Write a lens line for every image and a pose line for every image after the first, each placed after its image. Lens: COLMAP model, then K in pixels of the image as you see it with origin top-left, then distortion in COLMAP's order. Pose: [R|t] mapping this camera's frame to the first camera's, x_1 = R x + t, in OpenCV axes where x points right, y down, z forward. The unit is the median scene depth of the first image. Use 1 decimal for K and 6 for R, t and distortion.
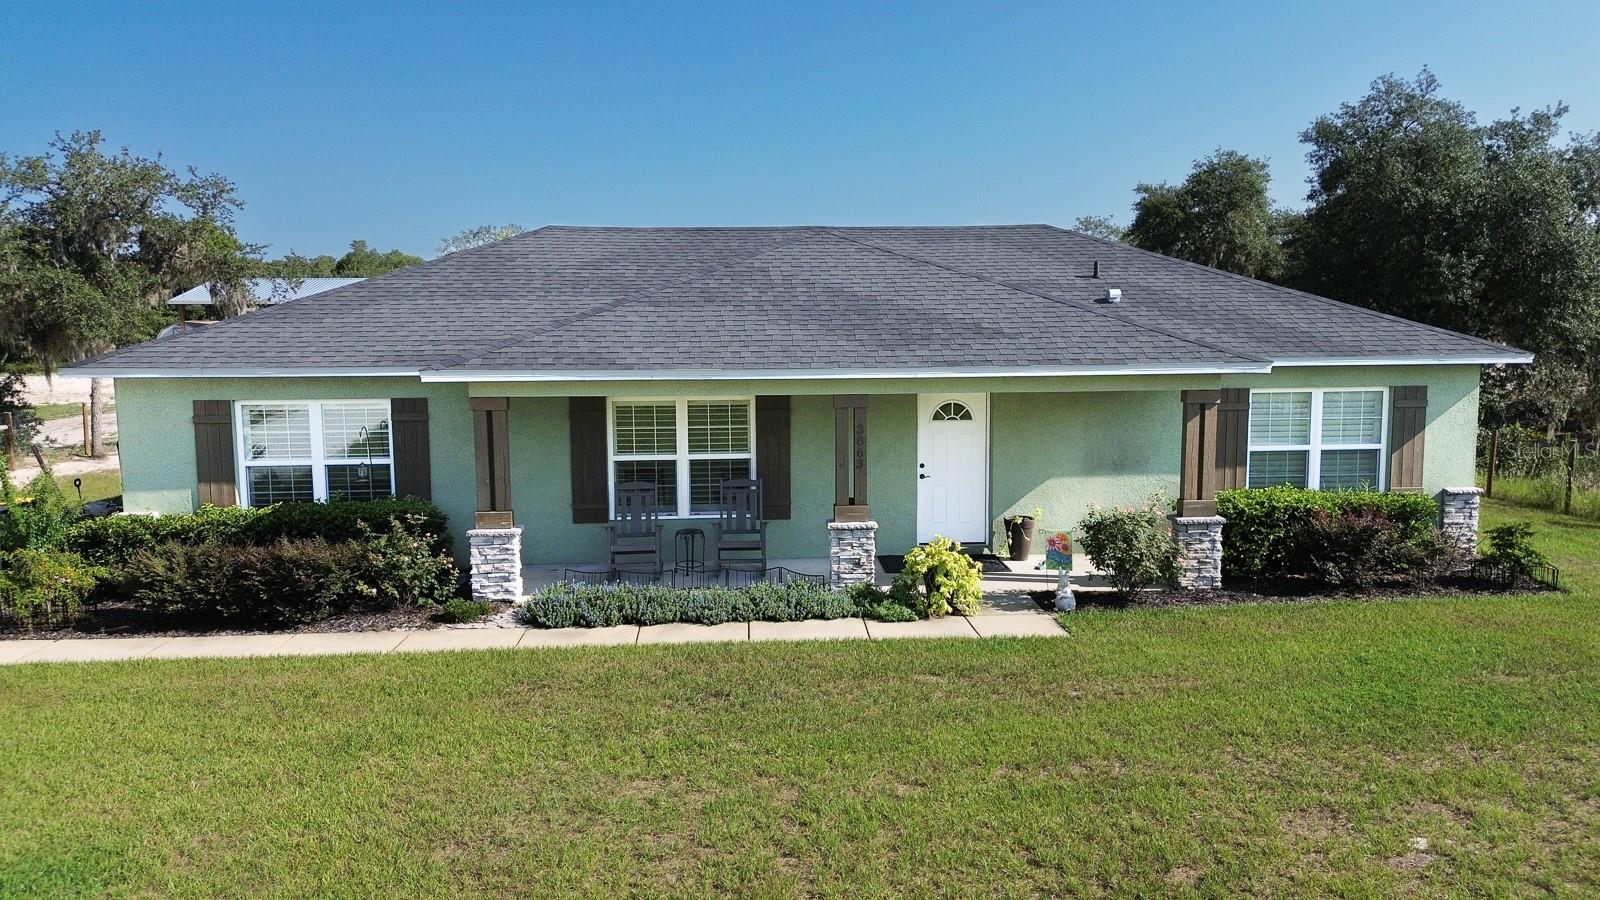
lens RADIAL K [[1155.6, 0, 800.0], [0, 1155.6, 450.0], [0, 0, 1]] dist [0.078344, -0.077014]
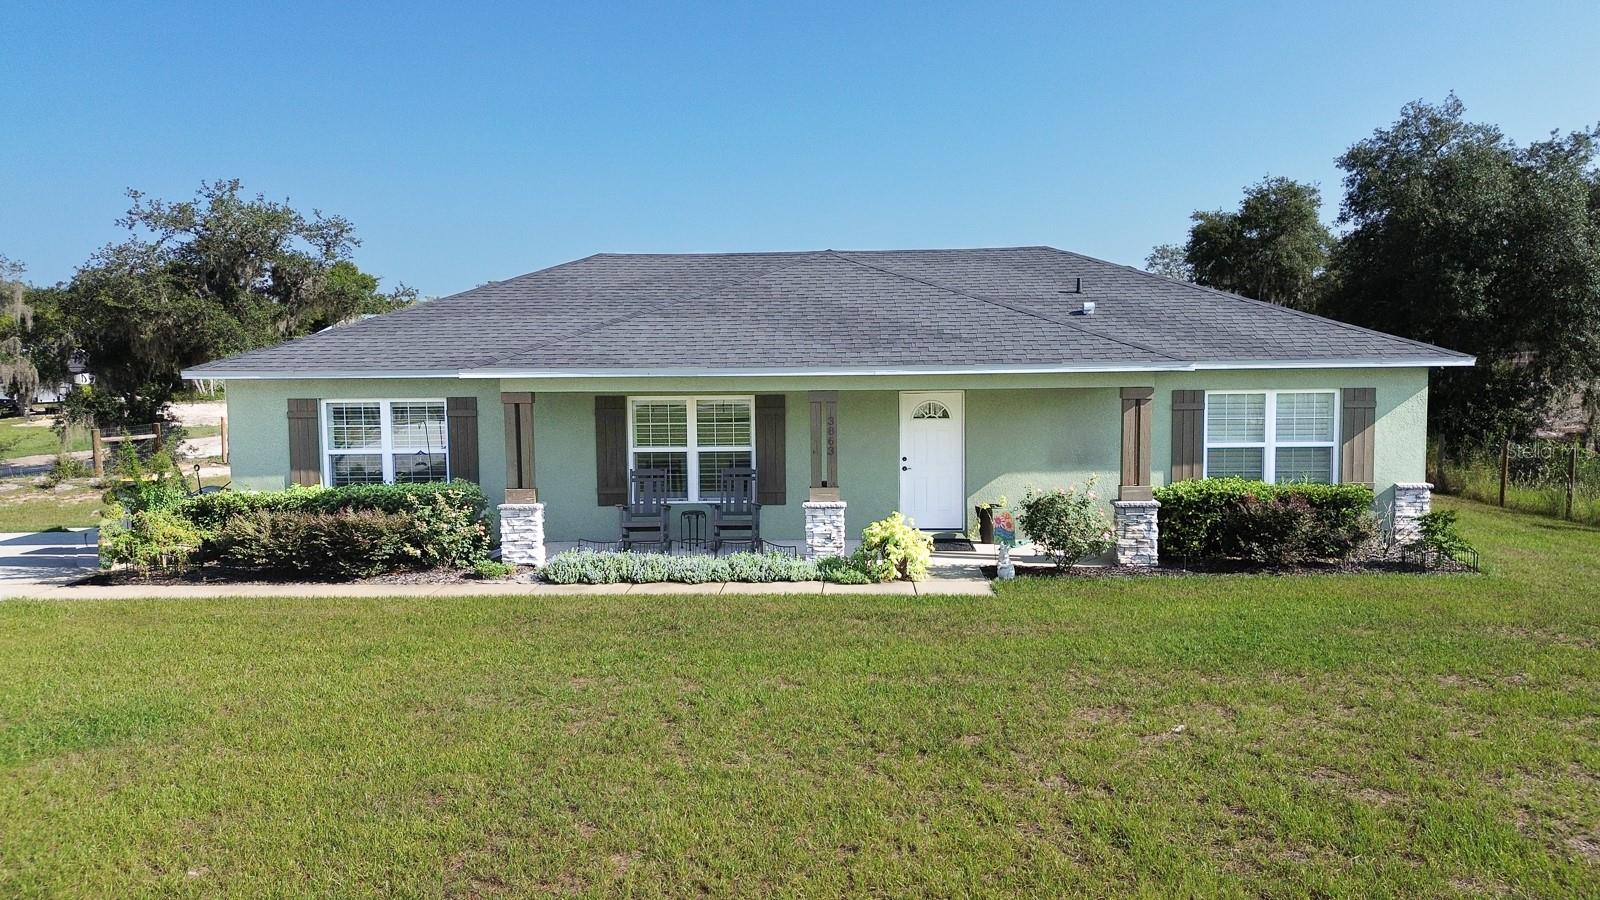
lens RADIAL K [[1155.6, 0, 800.0], [0, 1155.6, 450.0], [0, 0, 1]] dist [0.078344, -0.077014]
pose [[0.994422, 0.005030, -0.105357, 0.138605], [-0.008300, 0.999496, -0.030630, 0.045188], [0.105150, 0.031333, 0.993963, -0.140774]]
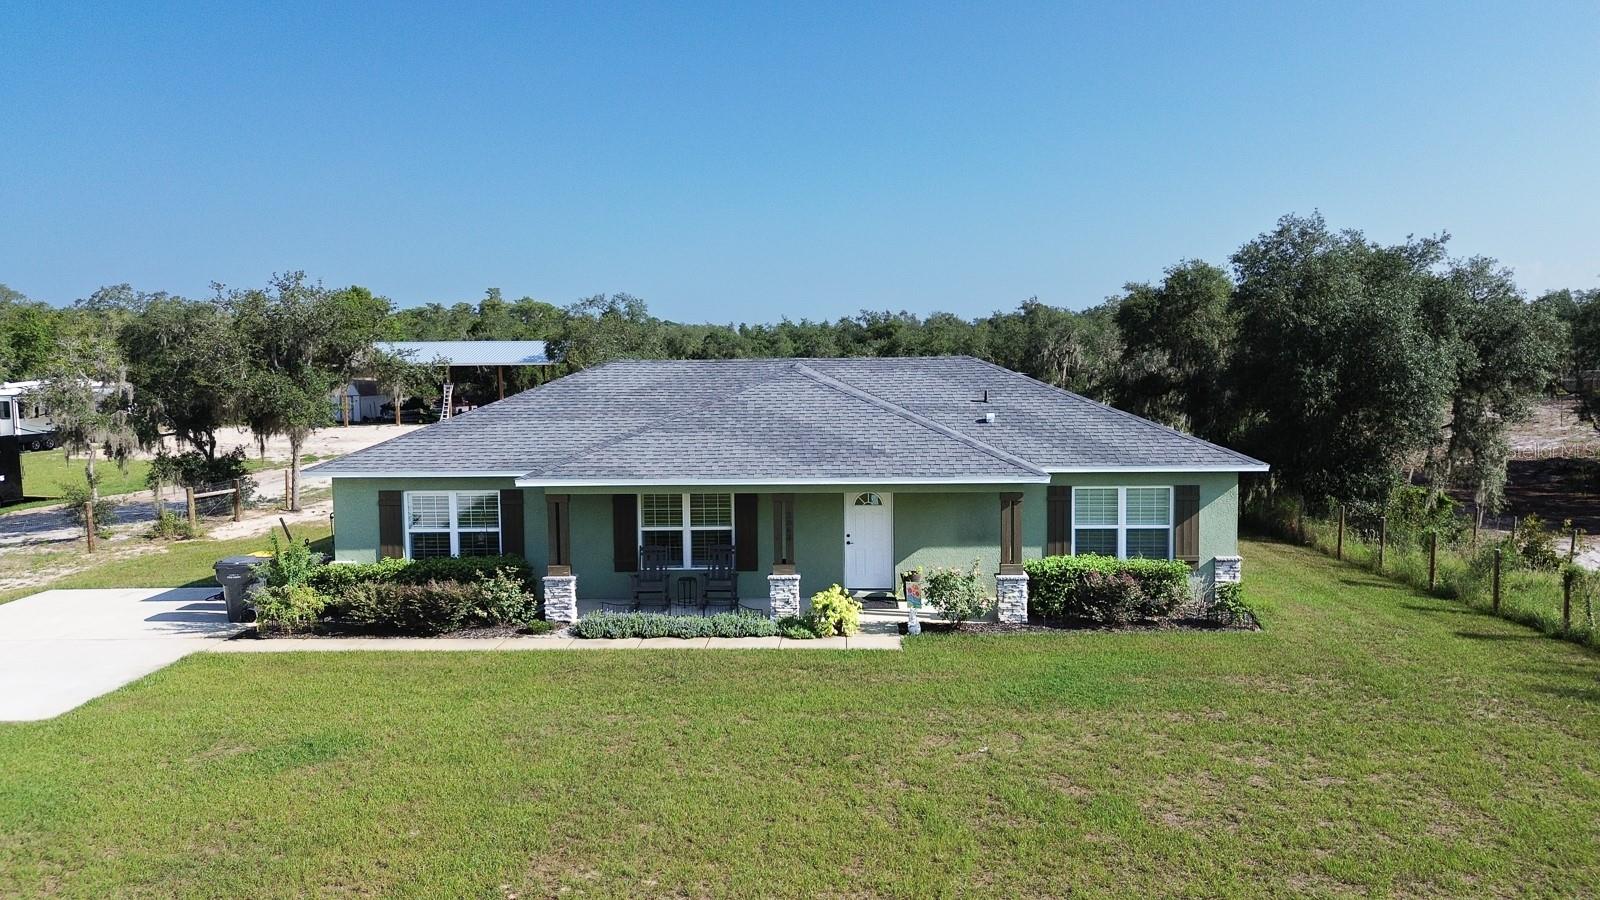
lens RADIAL K [[1162.6, 0, 800.0], [0, 1162.6, 450.0], [0, 0, 1]] dist [0.103917, -0.153558]
pose [[0.994571, 0.005078, -0.103935, 0.223892], [-0.007936, 0.999601, -0.027095, -0.062417], [0.103756, 0.027773, 0.994215, -0.547619]]
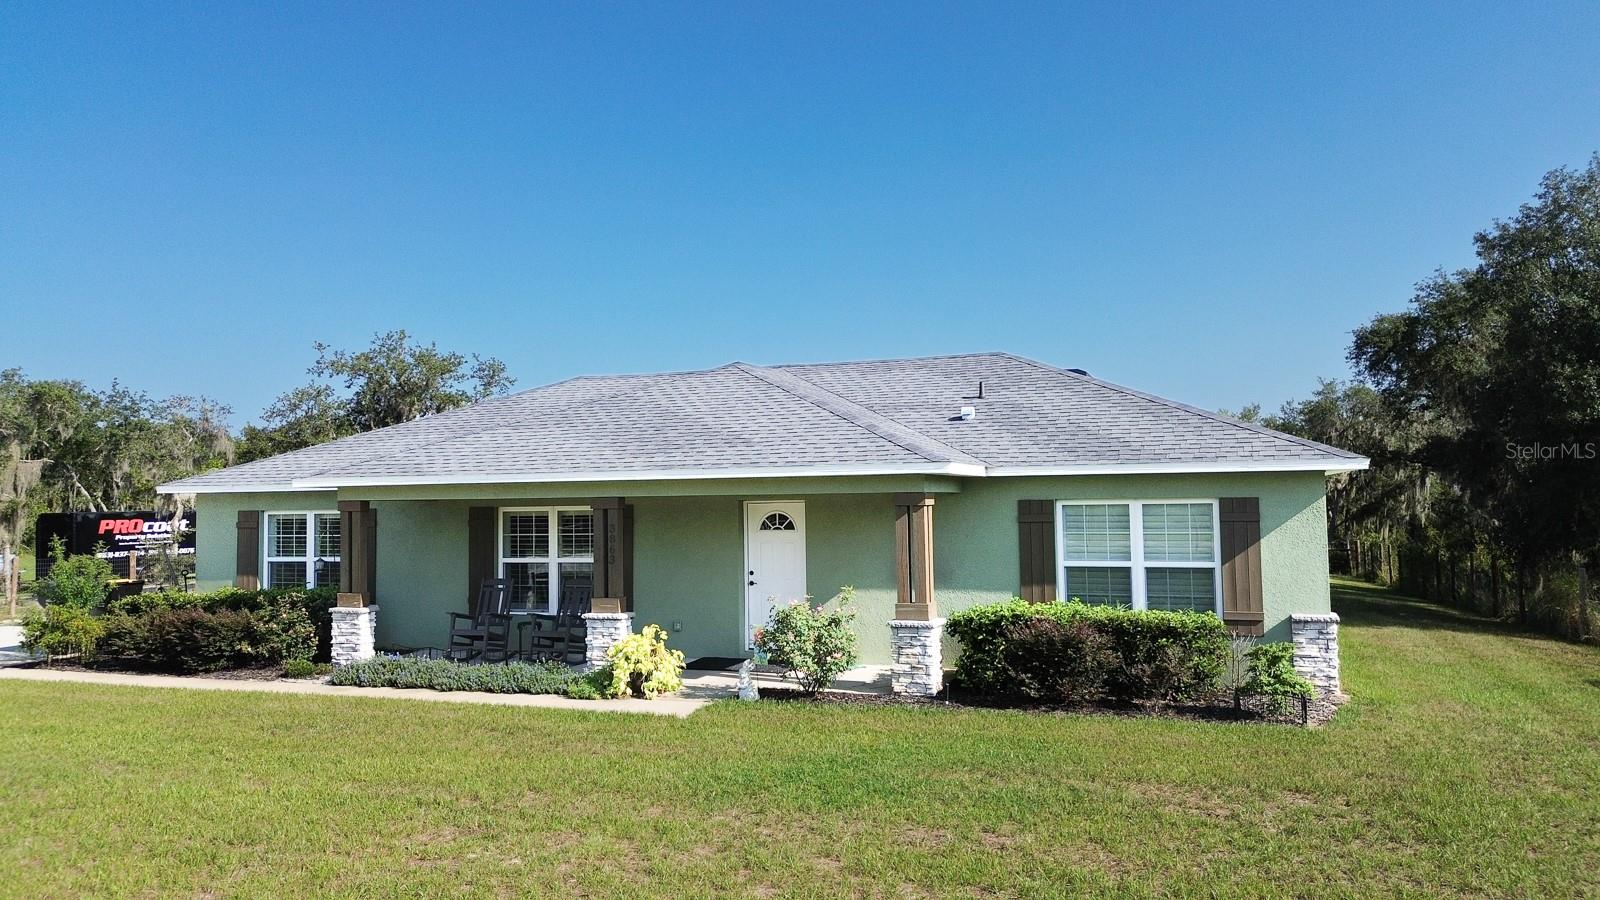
lens RADIAL K [[1155.6, 0, 800.0], [0, 1155.6, 450.0], [0, 0, 1]] dist [0.078344, -0.077014]
pose [[0.911163, -0.022245, -0.411444, 0.662064], [-0.039474, 0.989236, -0.140902, 0.055951], [0.410150, 0.144626, 0.900478, 0.051538]]
